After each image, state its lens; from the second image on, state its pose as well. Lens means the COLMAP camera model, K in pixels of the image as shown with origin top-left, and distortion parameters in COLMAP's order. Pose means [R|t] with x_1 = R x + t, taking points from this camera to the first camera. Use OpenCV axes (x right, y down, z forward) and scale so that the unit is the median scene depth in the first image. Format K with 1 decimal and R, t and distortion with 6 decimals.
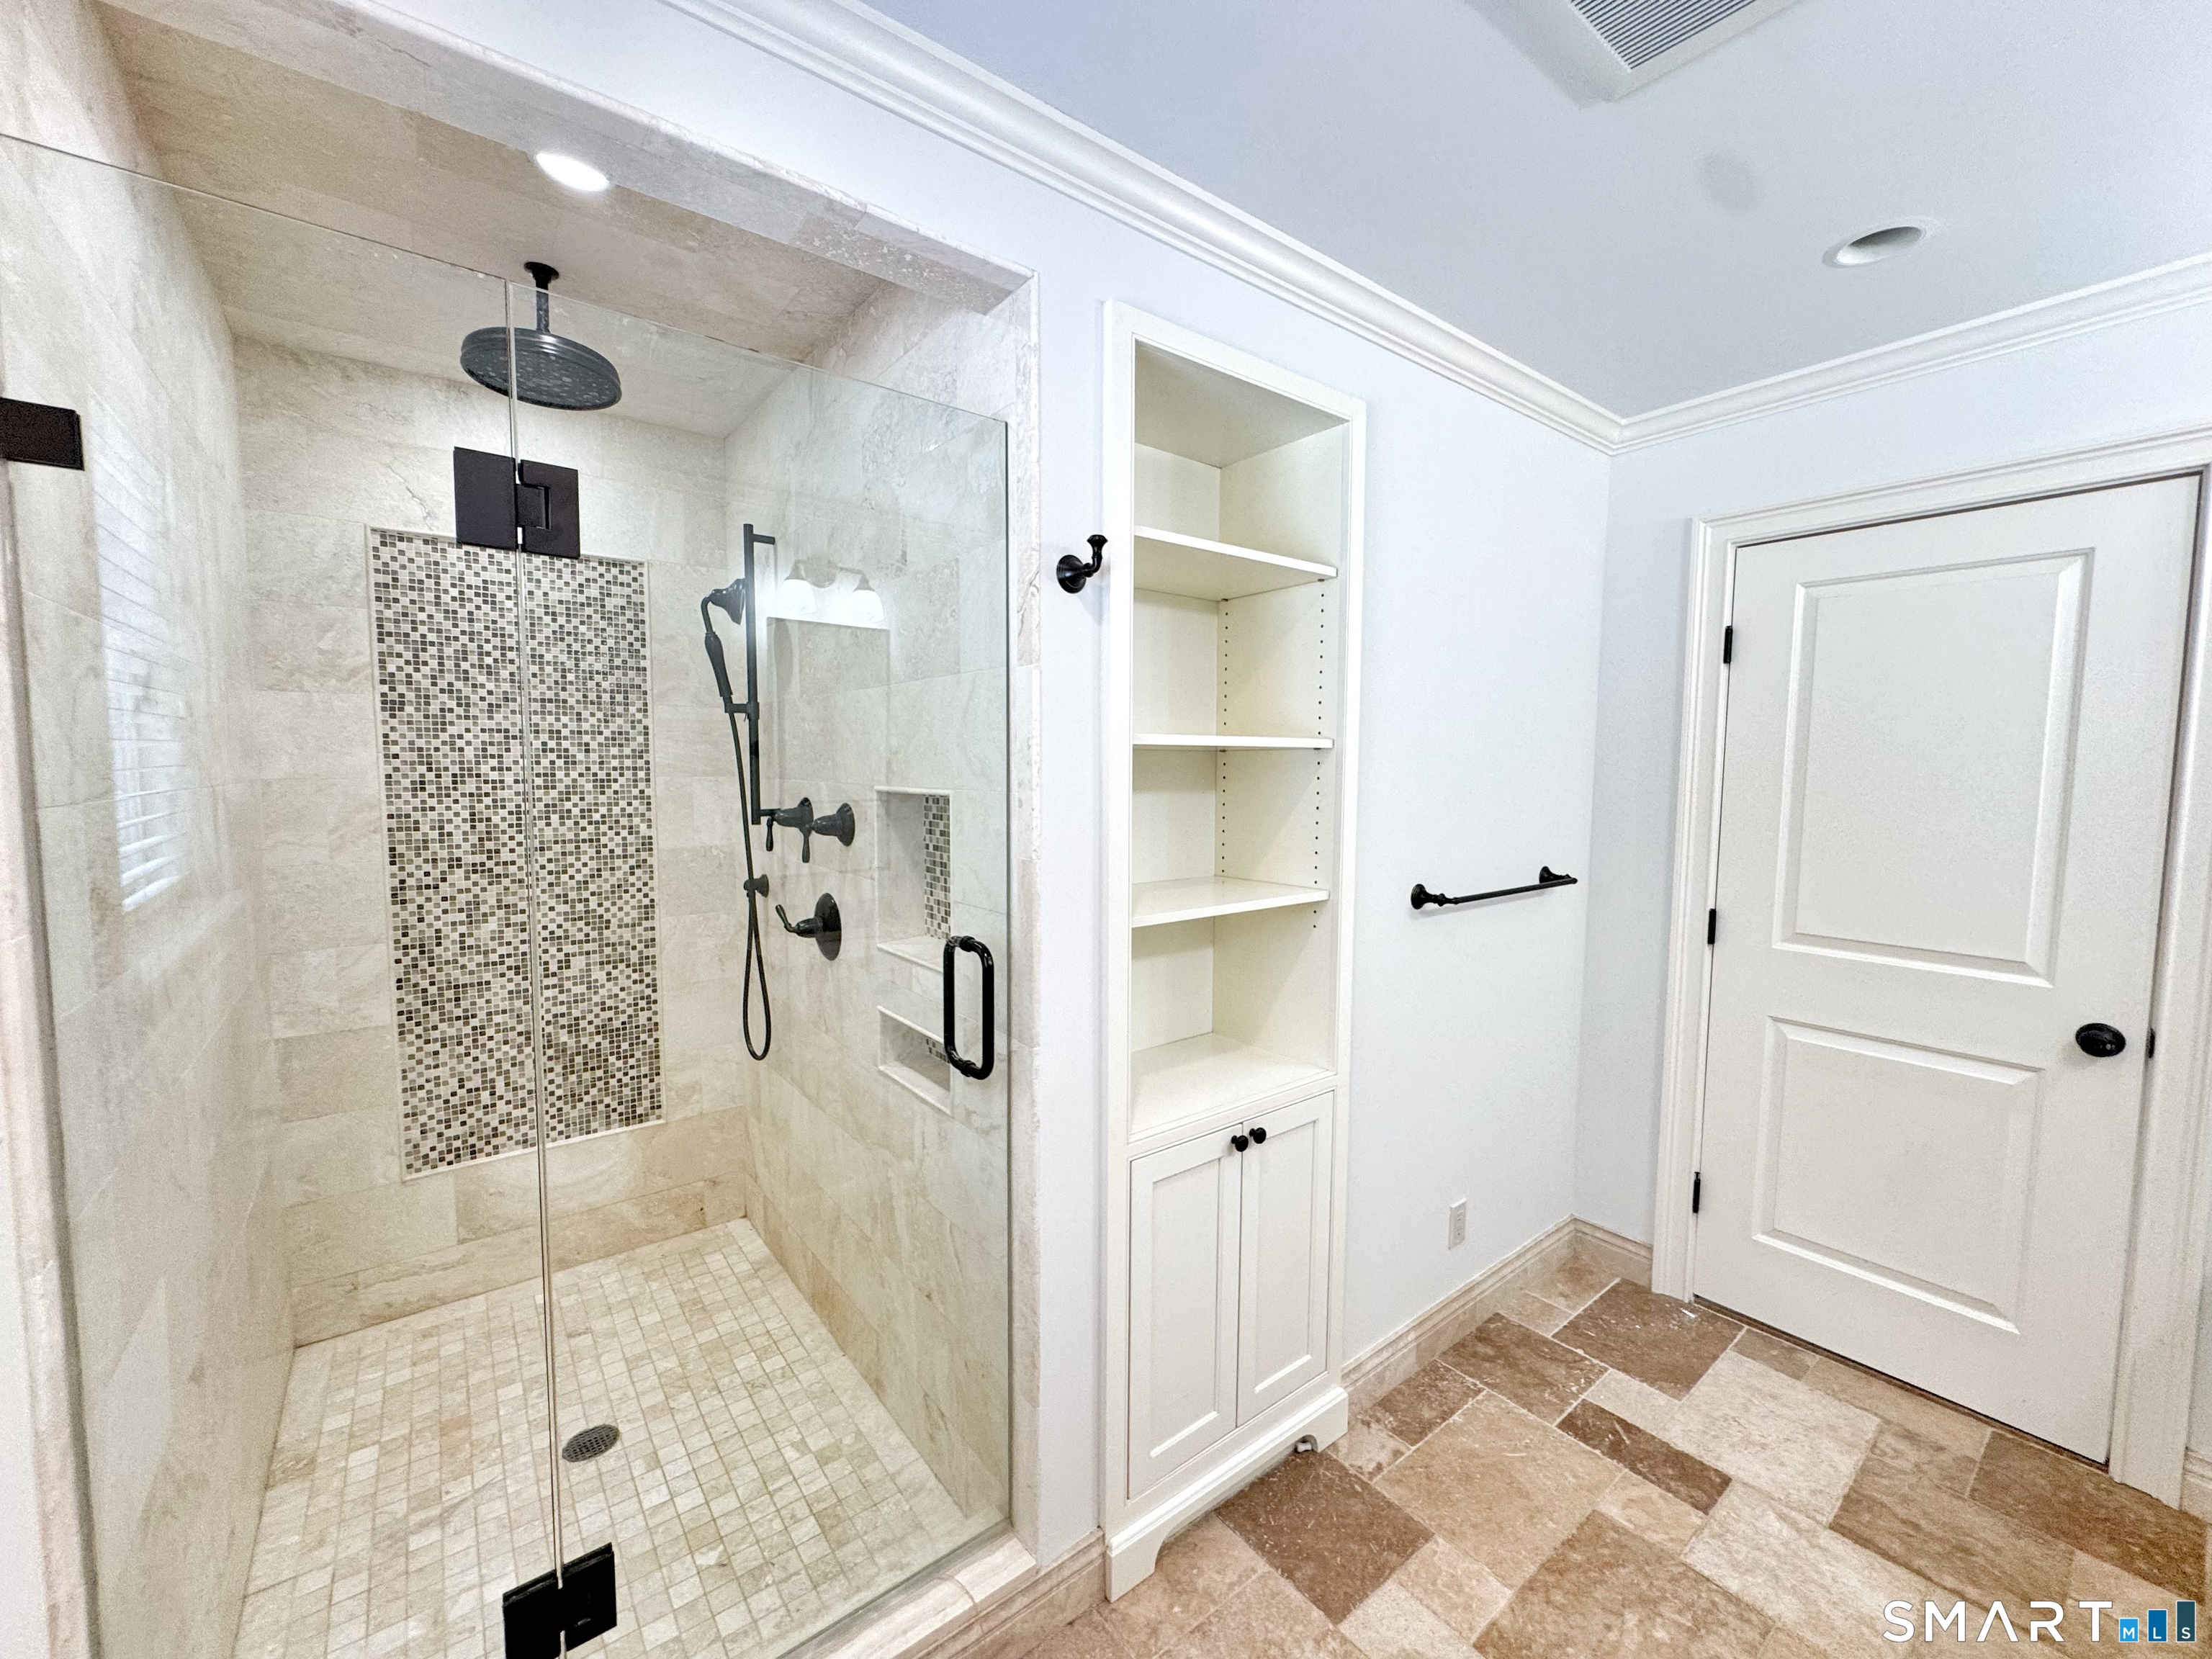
lens RADIAL K [[885.8, 0, 1101.5], [0, 885.8, 833.5], [0, 0, 1]] dist [-0.001474, -0.000617]
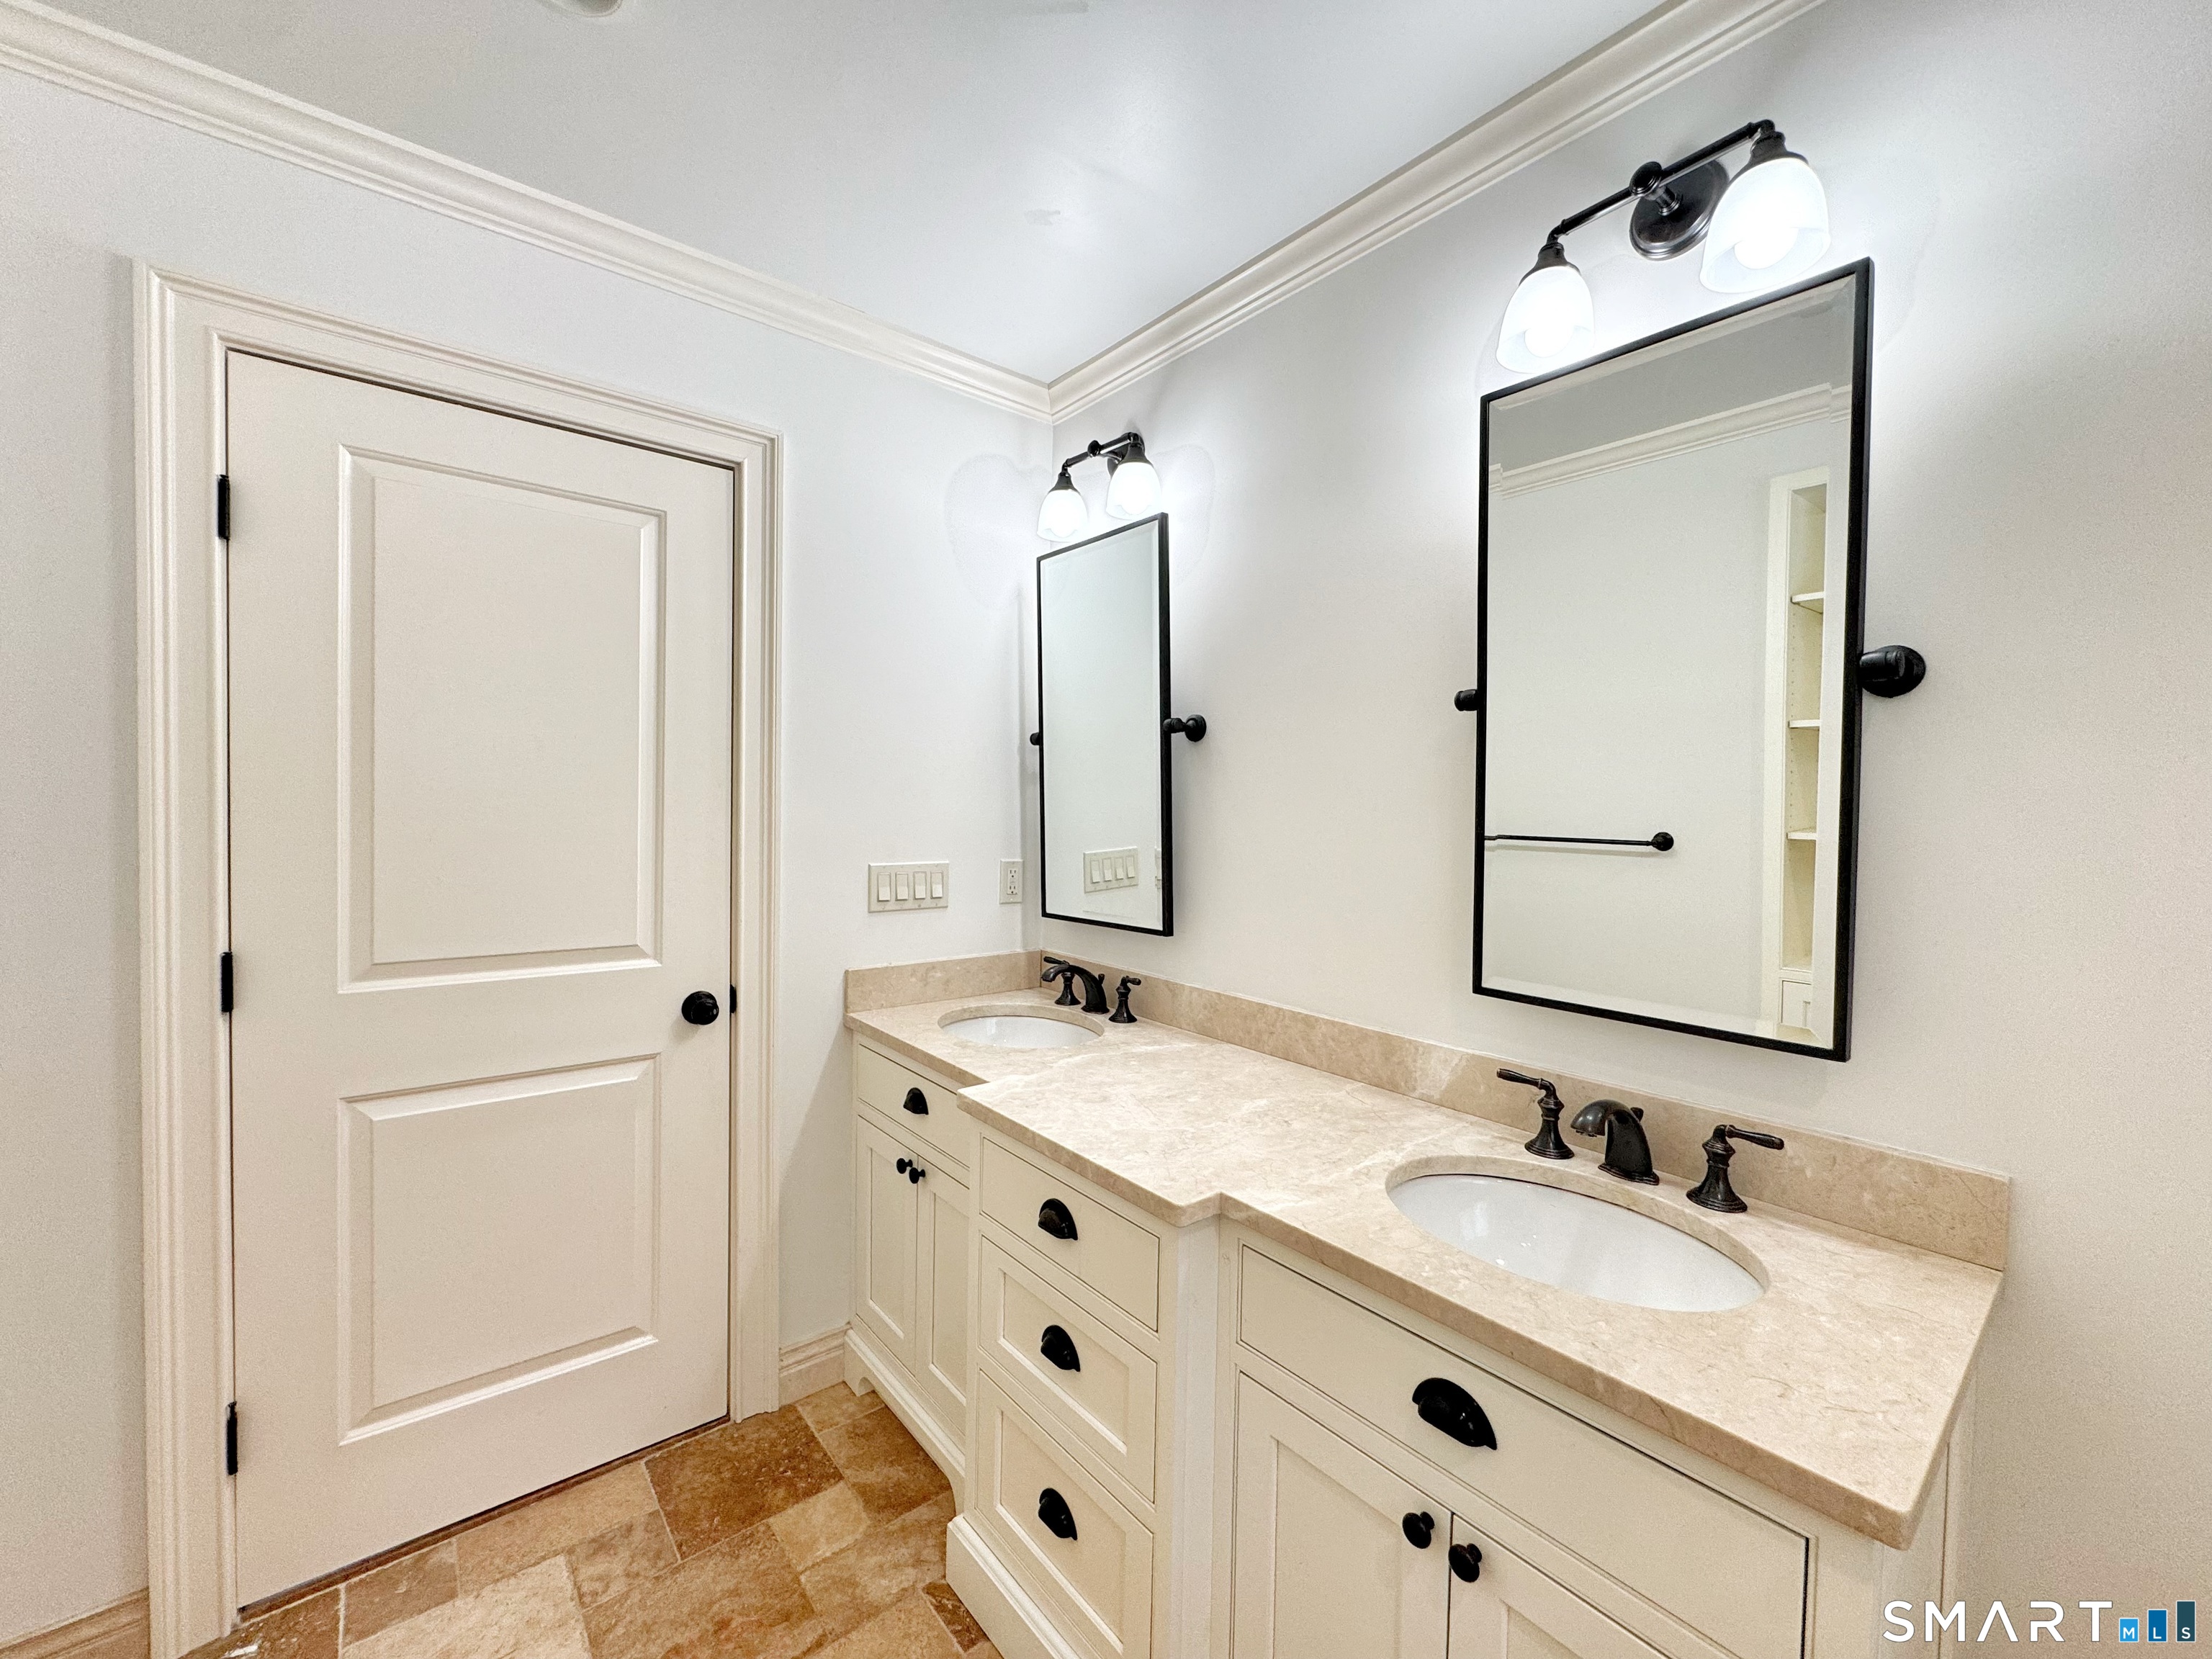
lens RADIAL K [[885.8, 0, 1099.9], [0, 885.8, 829.0], [0, 0, 1]] dist [-0.001474, -0.000617]
pose [[-0.019503, -0.031142, 0.999325, 0.099218], [0.061155, 0.997606, 0.032282, 0.021369], [-0.997938, 0.061743, -0.017551, 0.460431]]
